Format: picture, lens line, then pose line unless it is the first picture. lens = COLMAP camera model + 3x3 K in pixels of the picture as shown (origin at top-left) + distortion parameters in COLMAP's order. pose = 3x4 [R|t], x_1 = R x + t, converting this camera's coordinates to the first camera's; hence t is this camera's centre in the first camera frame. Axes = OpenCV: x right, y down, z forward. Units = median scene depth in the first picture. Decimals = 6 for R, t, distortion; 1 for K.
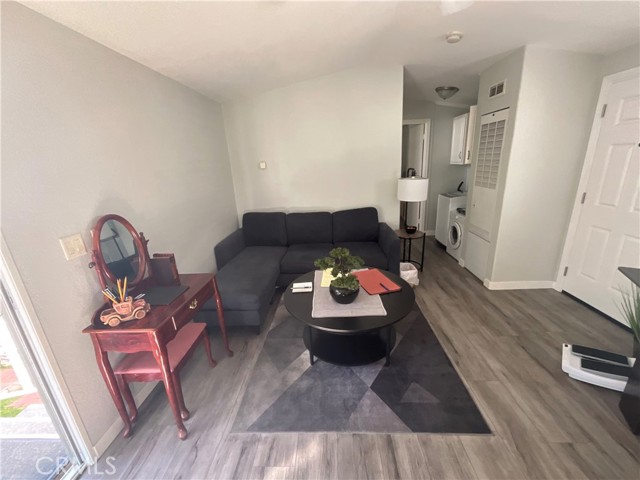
lens RADIAL K [[259.3, 0, 320.0], [0, 259.3, 240.0], [0, 0, 1]] dist [0.000839, 0.000453]
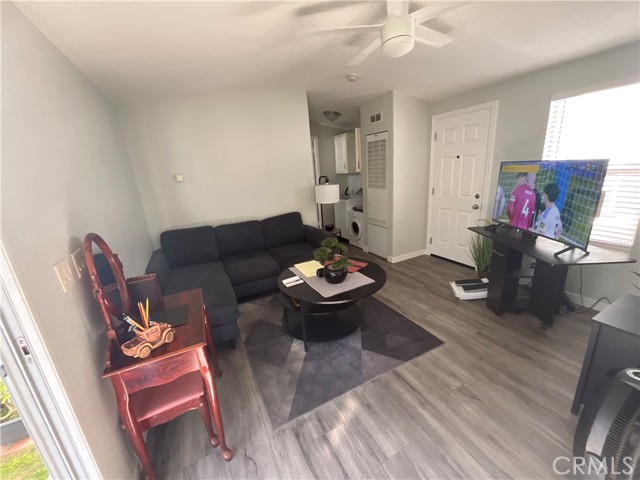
lens RADIAL K [[261.3, 0, 320.0], [0, 261.3, 240.0], [0, 0, 1]] dist [-0.001992, 0.000038]
pose [[0.870691, -0.141003, 0.471186, -0.410827], [0.166184, 0.986022, -0.012018, 0.036696], [-0.462905, 0.088768, 0.881952, -0.037894]]
